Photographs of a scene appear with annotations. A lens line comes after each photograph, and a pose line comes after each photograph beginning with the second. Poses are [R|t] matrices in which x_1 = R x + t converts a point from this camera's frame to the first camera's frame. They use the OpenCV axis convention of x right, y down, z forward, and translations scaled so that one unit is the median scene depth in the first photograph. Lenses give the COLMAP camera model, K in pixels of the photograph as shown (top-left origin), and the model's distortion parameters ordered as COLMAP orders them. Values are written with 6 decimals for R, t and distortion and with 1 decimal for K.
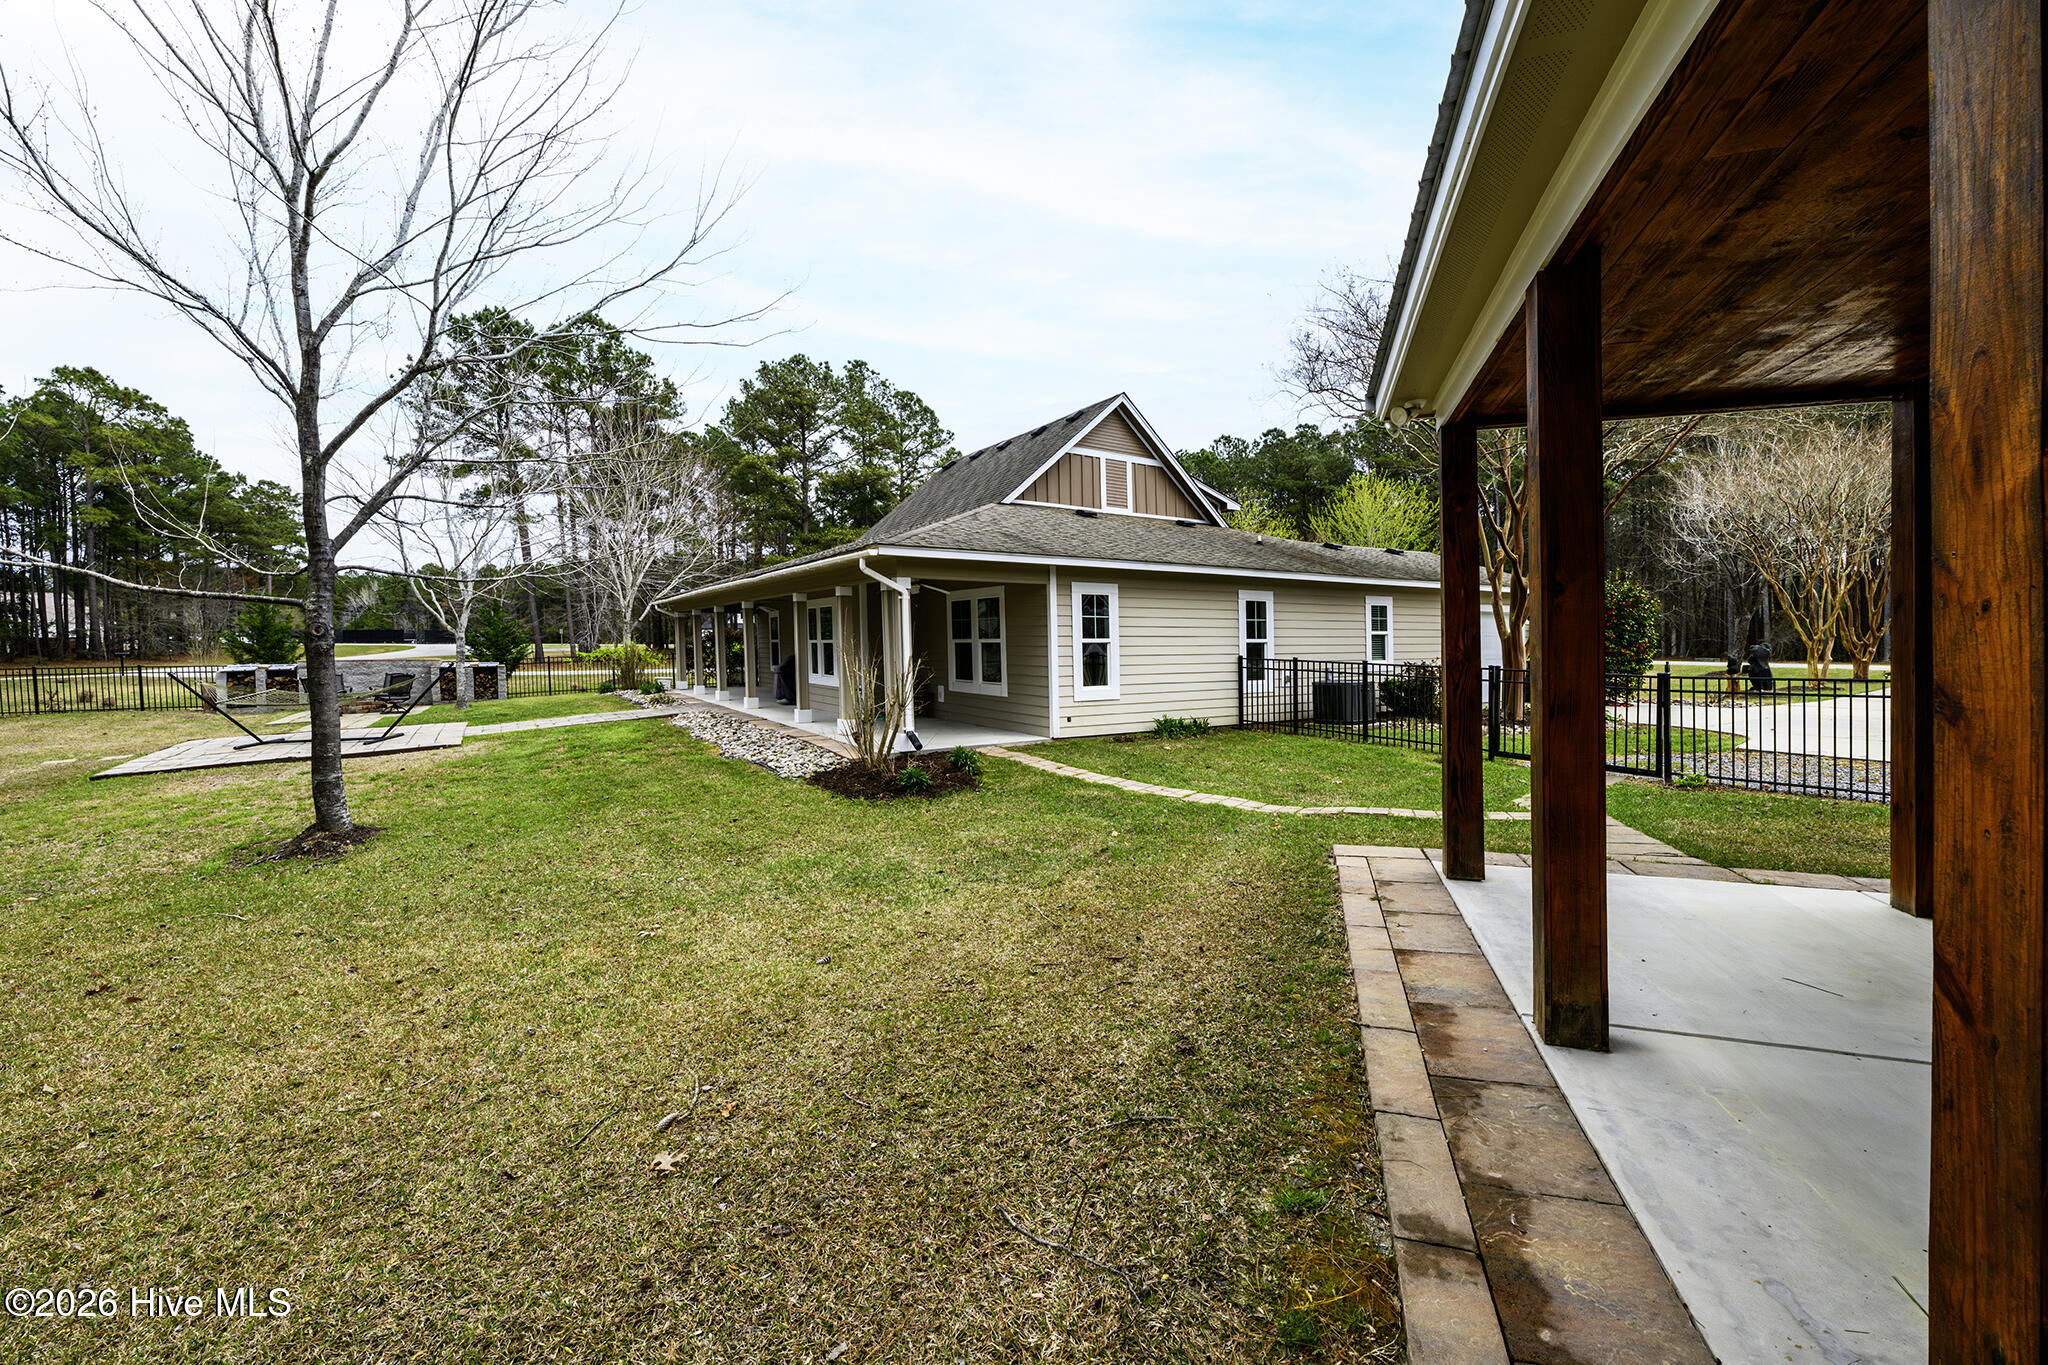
lens RADIAL K [[814.4, 0, 1039.0], [0, 814.4, 734.5], [0, 0, 1]] dist [0.005917, -0.001526]
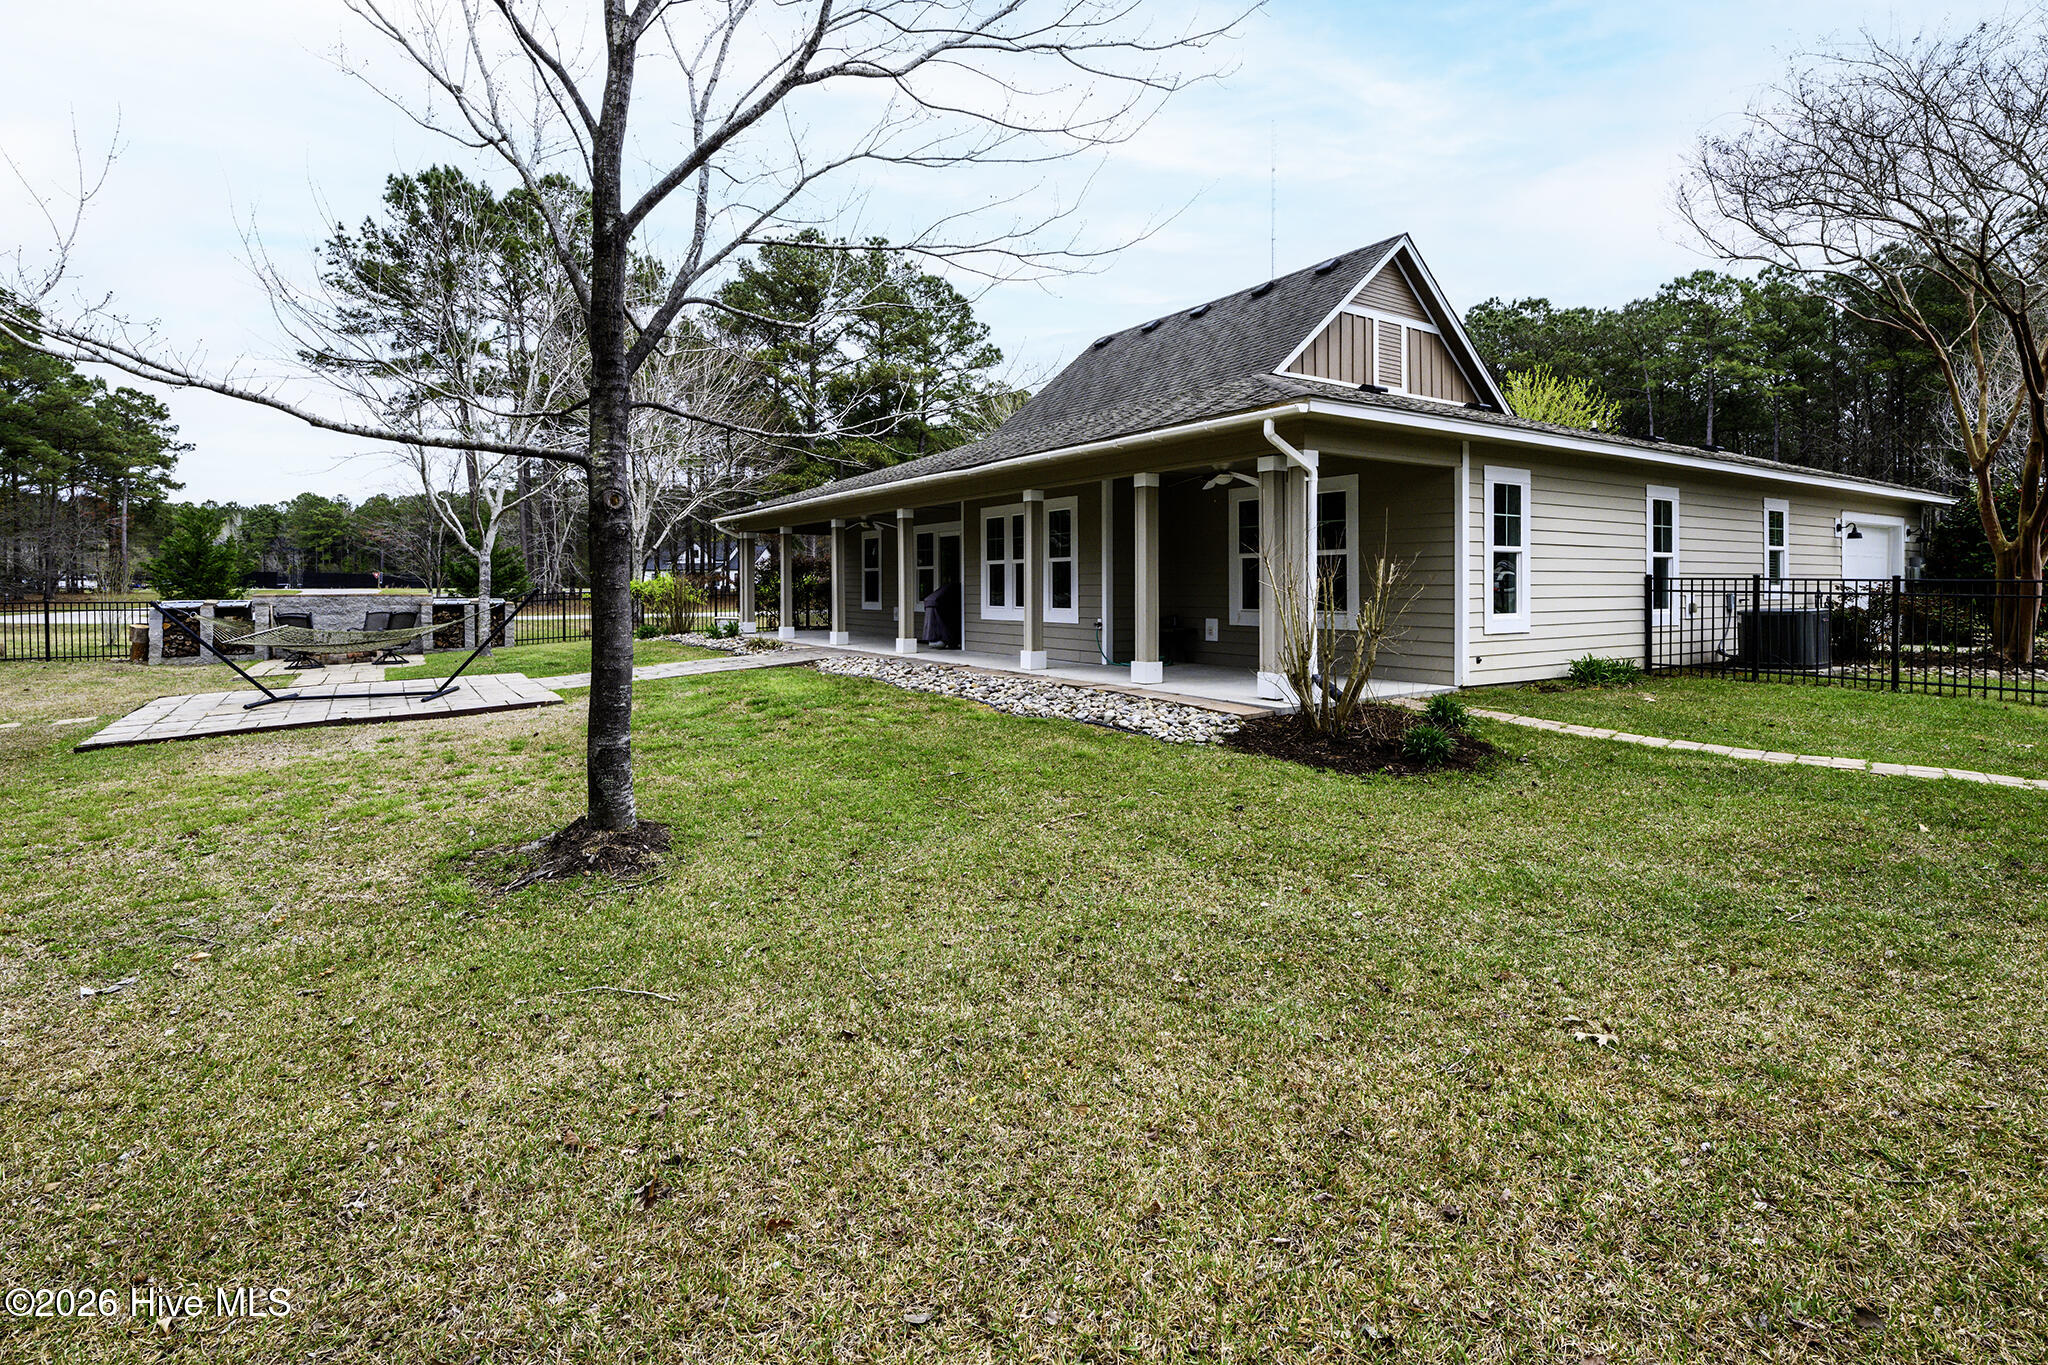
lens RADIAL K [[974.2, 0, 1044.6], [0, 974.2, 670.6], [0, 0, 1]] dist [0.002851, -0.000205]
pose [[0.999885, -0.002823, 0.014869, -0.252568], [0.003232, 0.999616, -0.027514, 0.009012], [-0.014785, 0.027559, 0.999511, 0.118454]]
